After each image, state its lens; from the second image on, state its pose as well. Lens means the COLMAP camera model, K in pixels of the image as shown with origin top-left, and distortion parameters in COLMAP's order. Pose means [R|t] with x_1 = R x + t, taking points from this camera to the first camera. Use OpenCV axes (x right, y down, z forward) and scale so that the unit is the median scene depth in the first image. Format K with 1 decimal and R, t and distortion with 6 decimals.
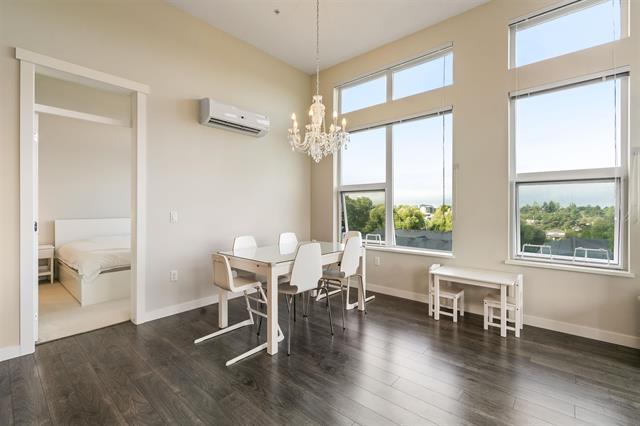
lens RADIAL K [[287.1, 0, 320.7], [0, 287.1, 210.6], [0, 0, 1]] dist [-0.002816, -0.000150]
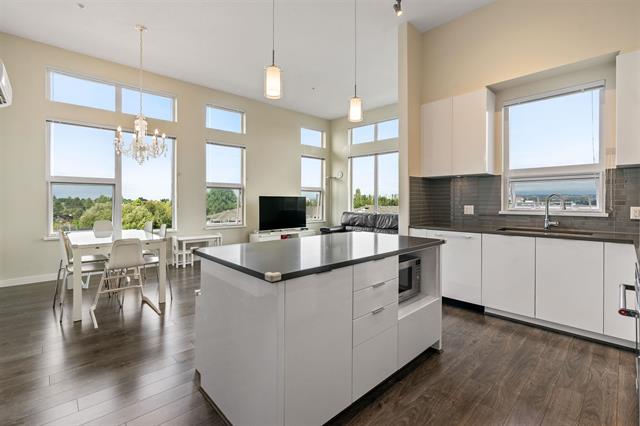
lens RADIAL K [[294.1, 0, 318.7], [0, 294.1, 205.3], [0, 0, 1]] dist [-0.001599, 0.000001]
pose [[0.090710, -0.012050, 0.995804, -1.159720], [0.008506, 0.999900, 0.011325, 0.008541], [-0.995841, 0.007443, 0.090803, 0.076117]]
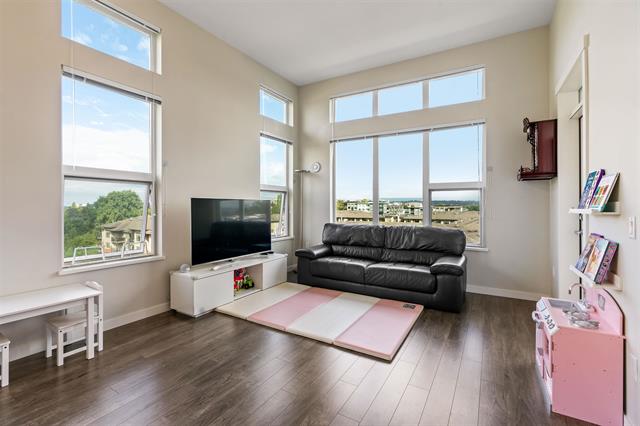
lens RADIAL K [[294.1, 0, 318.7], [0, 294.1, 205.3], [0, 0, 1]] dist [-0.001599, 0.000001]
pose [[-0.175985, 0.006259, 0.984373, -0.278785], [0.013737, 0.999898, -0.003902, 0.001578], [-0.984297, 0.012836, -0.176053, 0.407546]]
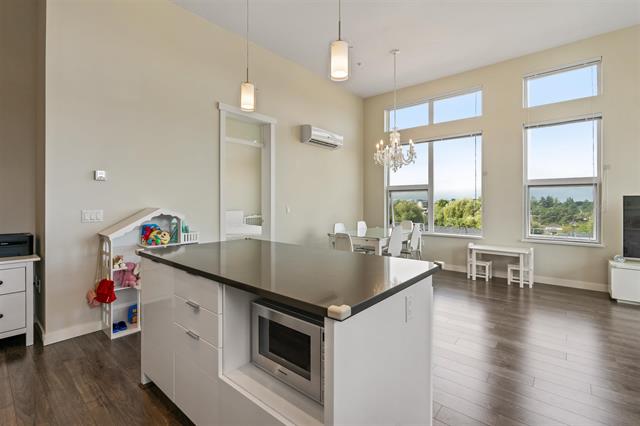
lens RADIAL K [[294.1, 0, 318.7], [0, 294.1, 205.3], [0, 0, 1]] dist [-0.001599, 0.000001]
pose [[0.999911, -0.000131, 0.013372, -0.383819], [0.000146, 0.999999, -0.001124, 0.002232], [-0.013372, 0.001126, 0.999910, -0.456243]]
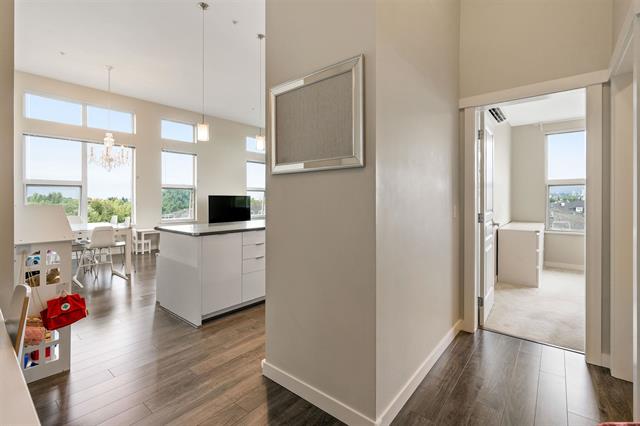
lens RADIAL K [[294.4, 0, 319.0], [0, 294.4, 200.1], [0, 0, 1]] dist [-0.001355, -0.000023]
pose [[-0.037195, -0.001009, 0.999308, -1.640616], [0.011935, 0.999928, 0.001454, 0.011033], [-0.999237, 0.011981, -0.037180, -0.152176]]
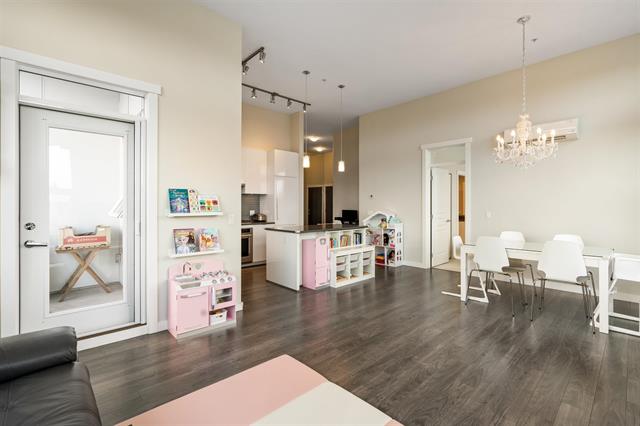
lens RADIAL K [[294.1, 0, 318.7], [0, 294.1, 205.3], [0, 0, 1]] dist [-0.001599, 0.000001]
pose [[-0.108403, -0.003346, -0.994101, 1.158273], [-0.009111, 0.999956, -0.002373, -0.018590], [0.994065, 0.008800, -0.108429, 0.277048]]
